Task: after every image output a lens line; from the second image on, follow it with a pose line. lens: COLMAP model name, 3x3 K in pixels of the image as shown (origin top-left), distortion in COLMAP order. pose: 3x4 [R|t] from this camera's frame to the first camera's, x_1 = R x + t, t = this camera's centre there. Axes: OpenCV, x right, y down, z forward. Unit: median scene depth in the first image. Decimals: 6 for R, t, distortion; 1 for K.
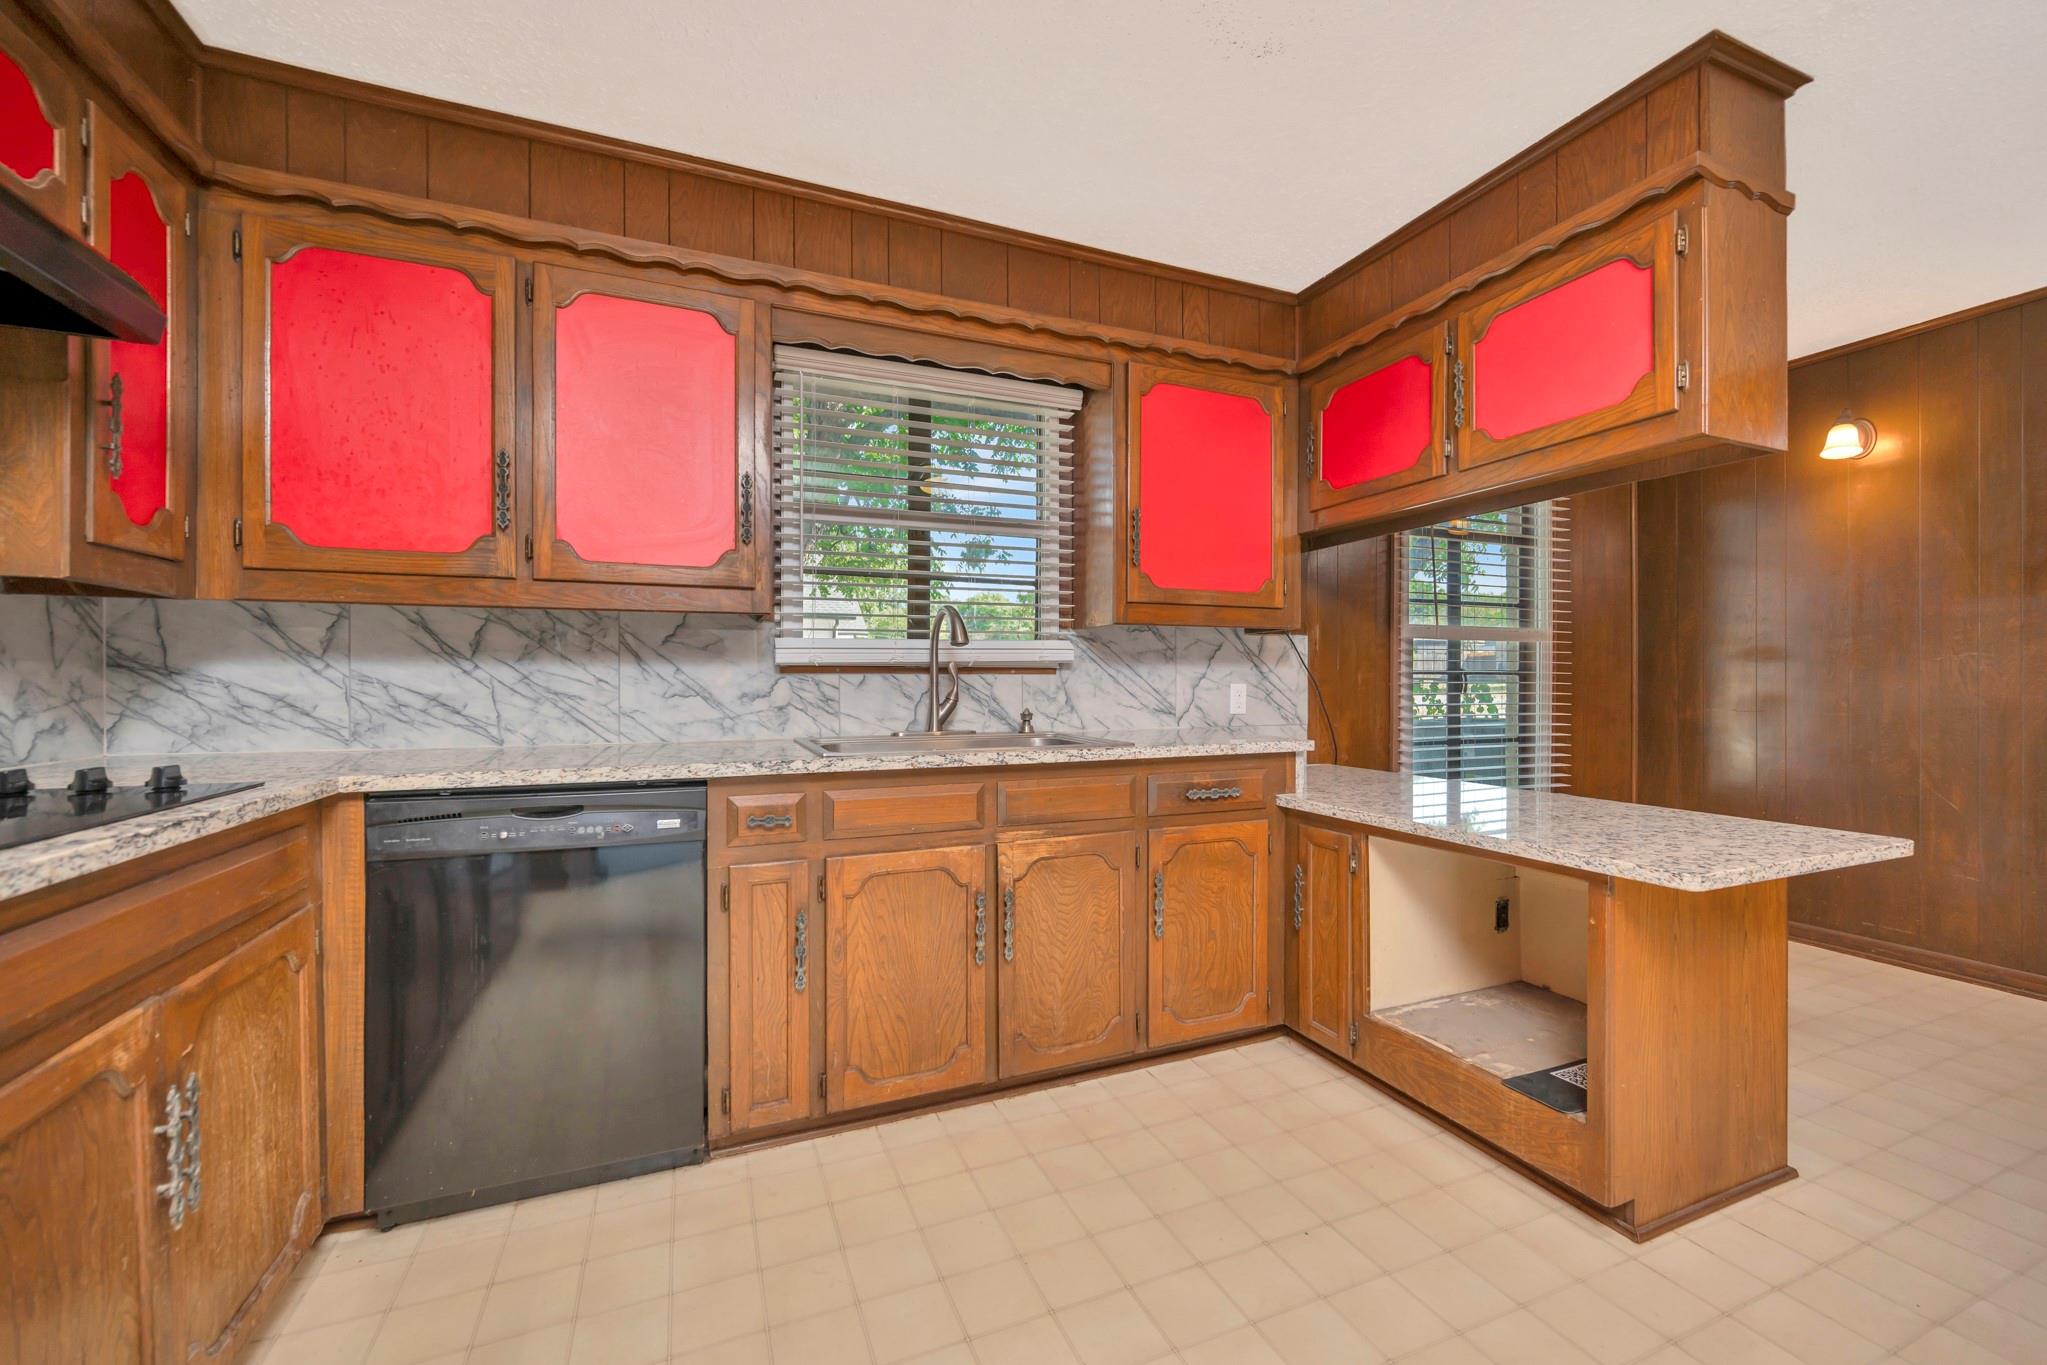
lens RADIAL K [[815.3, 0, 1029.0], [0, 815.3, 687.8], [0, 0, 1]] dist [-0.003033, -0.000556]
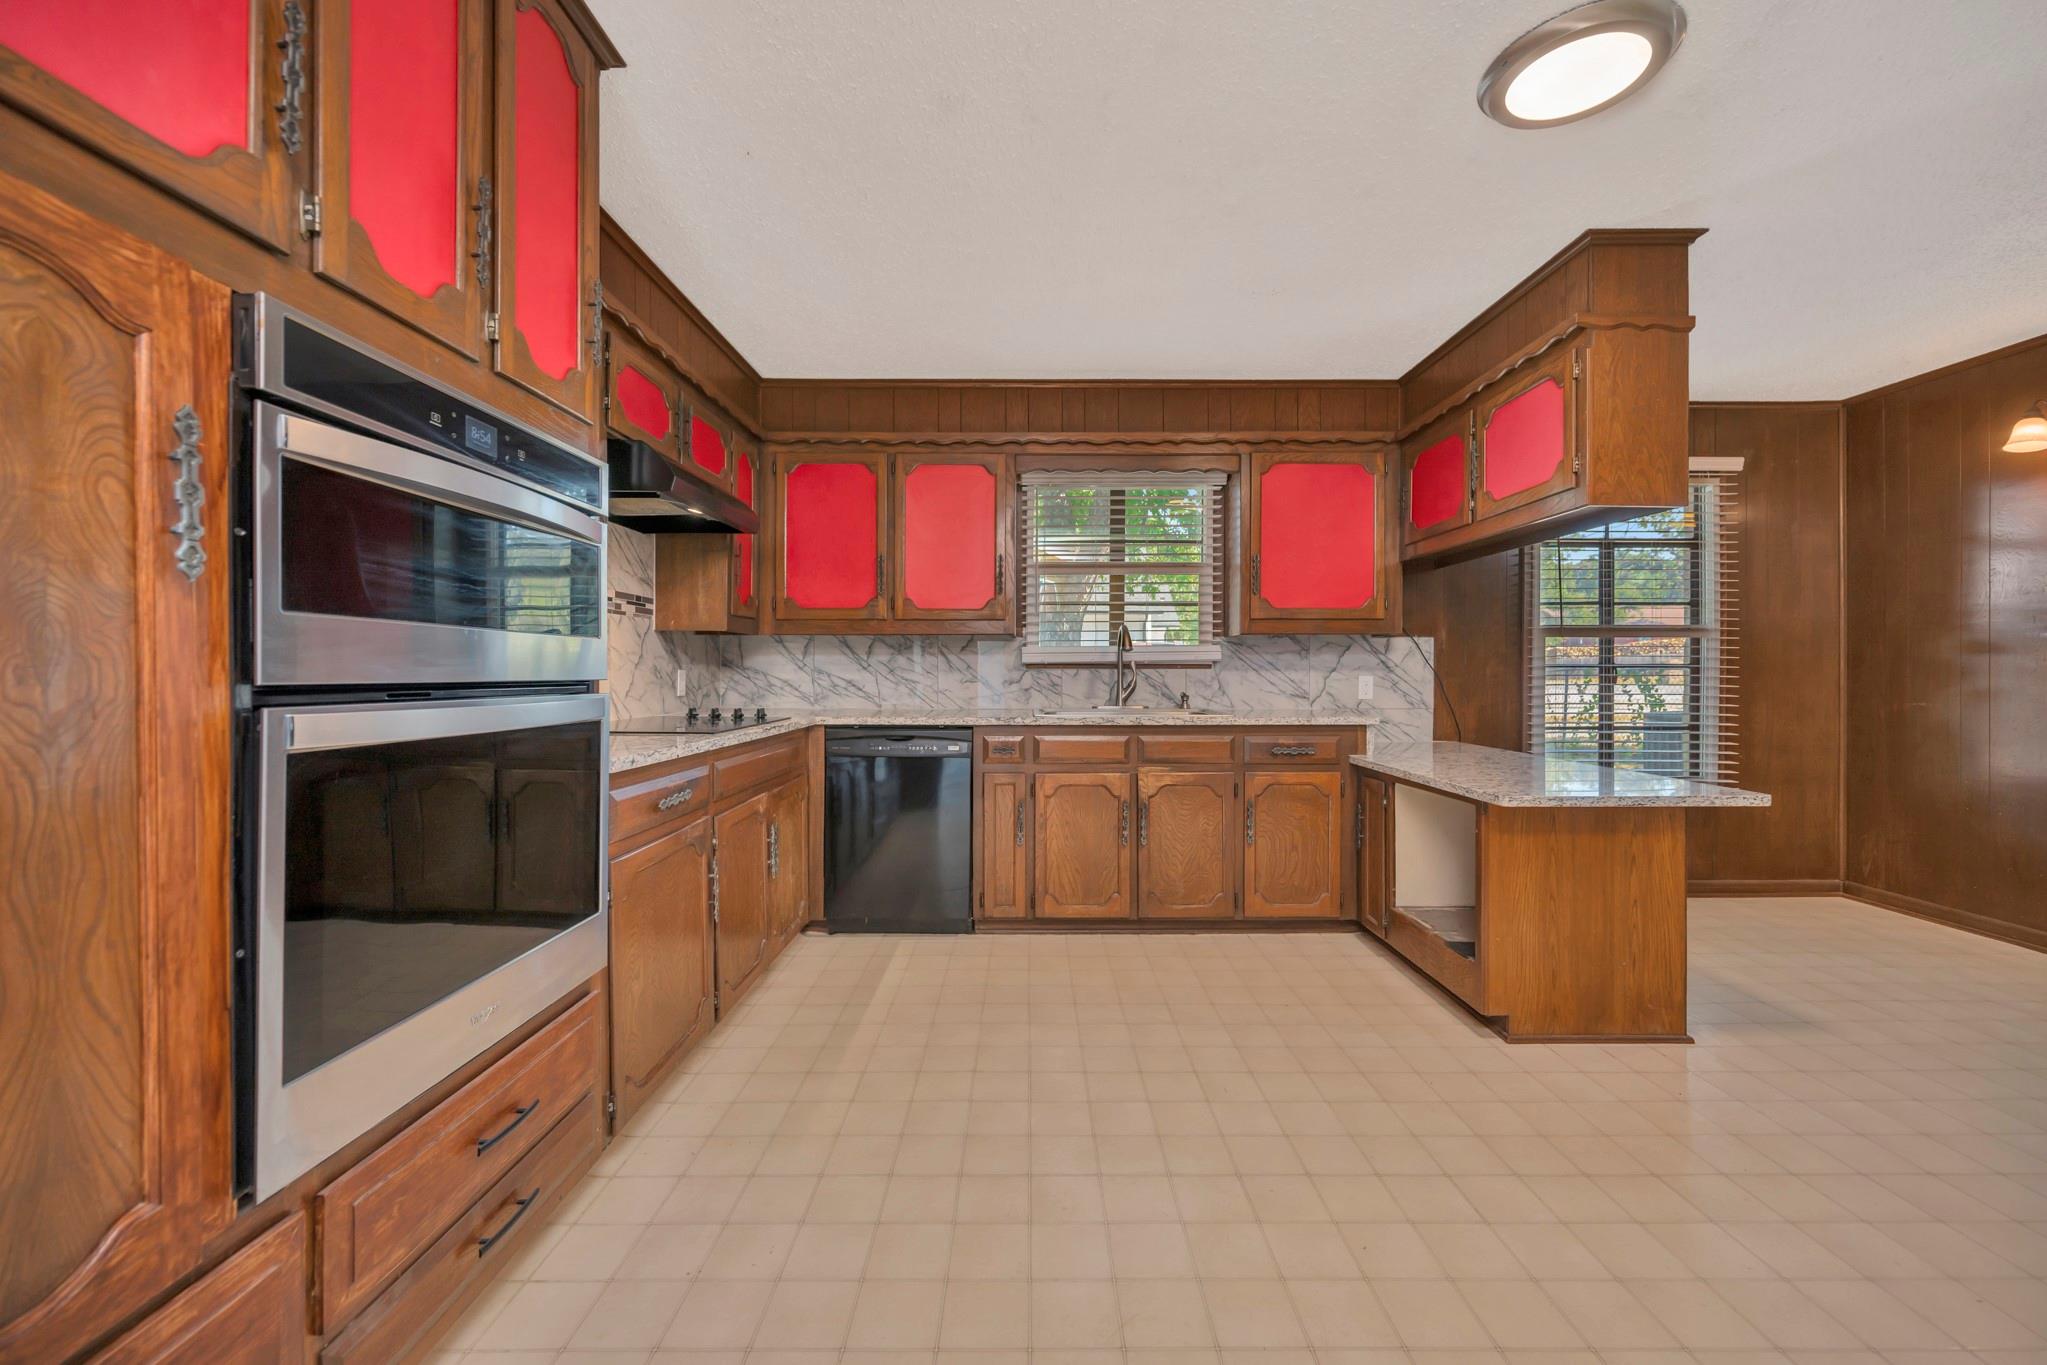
lens RADIAL K [[815.3, 0, 1027.8], [0, 815.3, 672.1], [0, 0, 1]] dist [-0.003033, -0.000556]
pose [[0.920748, 0.002705, -0.390148, 0.378785], [-0.004525, 0.999983, -0.003745, -0.004567], [0.390131, 0.005214, 0.920744, -0.567956]]
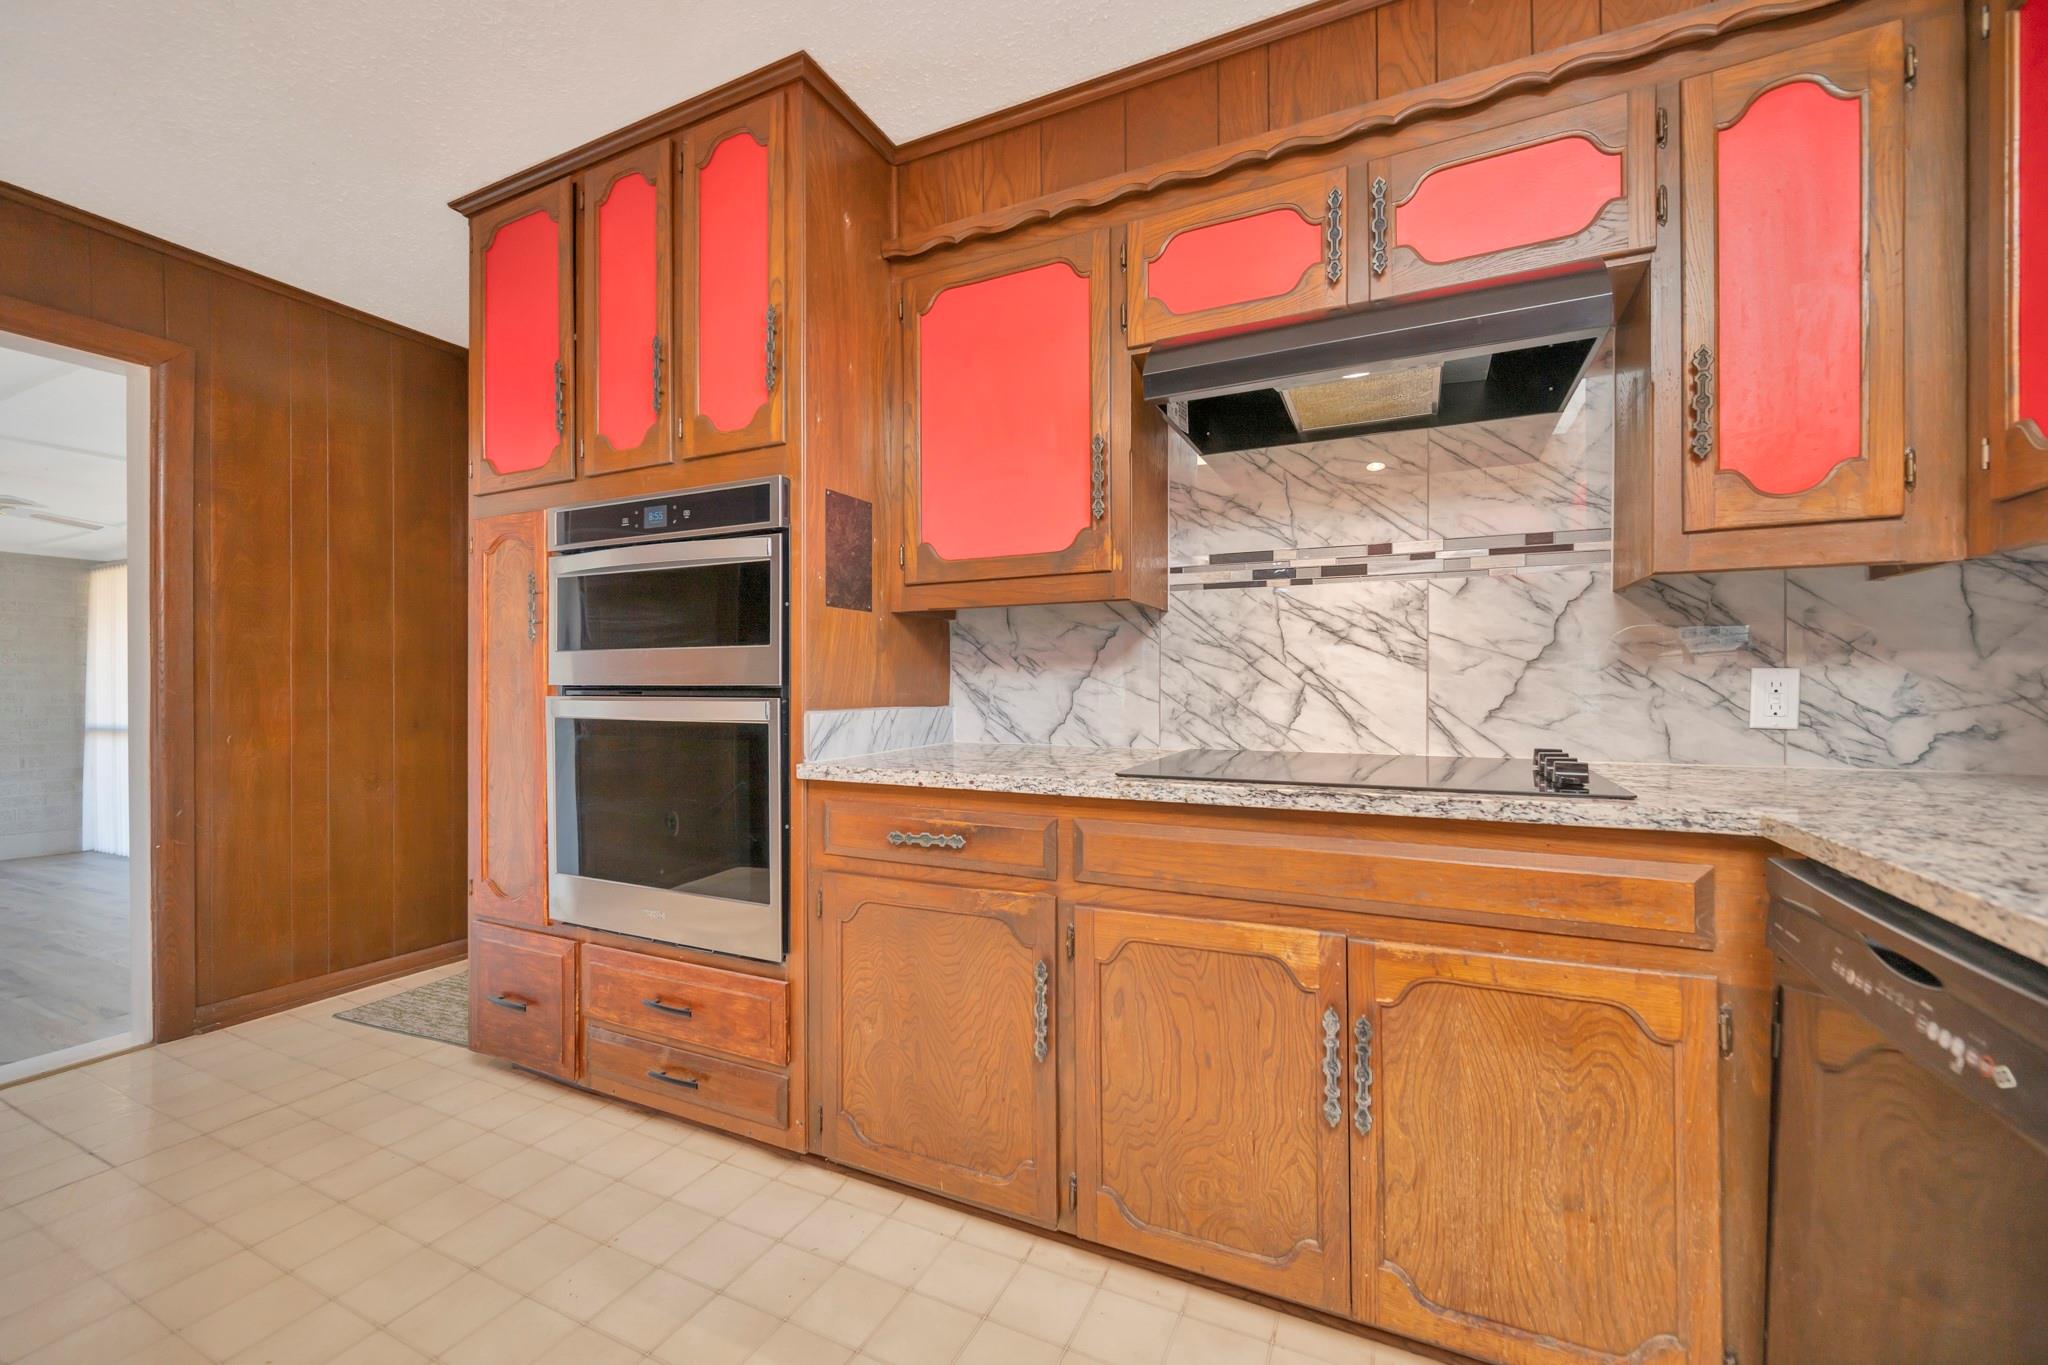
lens RADIAL K [[815.7, 0, 1042.5], [0, 815.7, 690.8], [0, 0, 1]] dist [-0.003033, -0.000556]
pose [[-0.732631, 0.012178, -0.680517, 0.060941], [0.001694, 0.999869, 0.016069, -0.005571], [0.680624, 0.010620, -0.732556, 0.770368]]
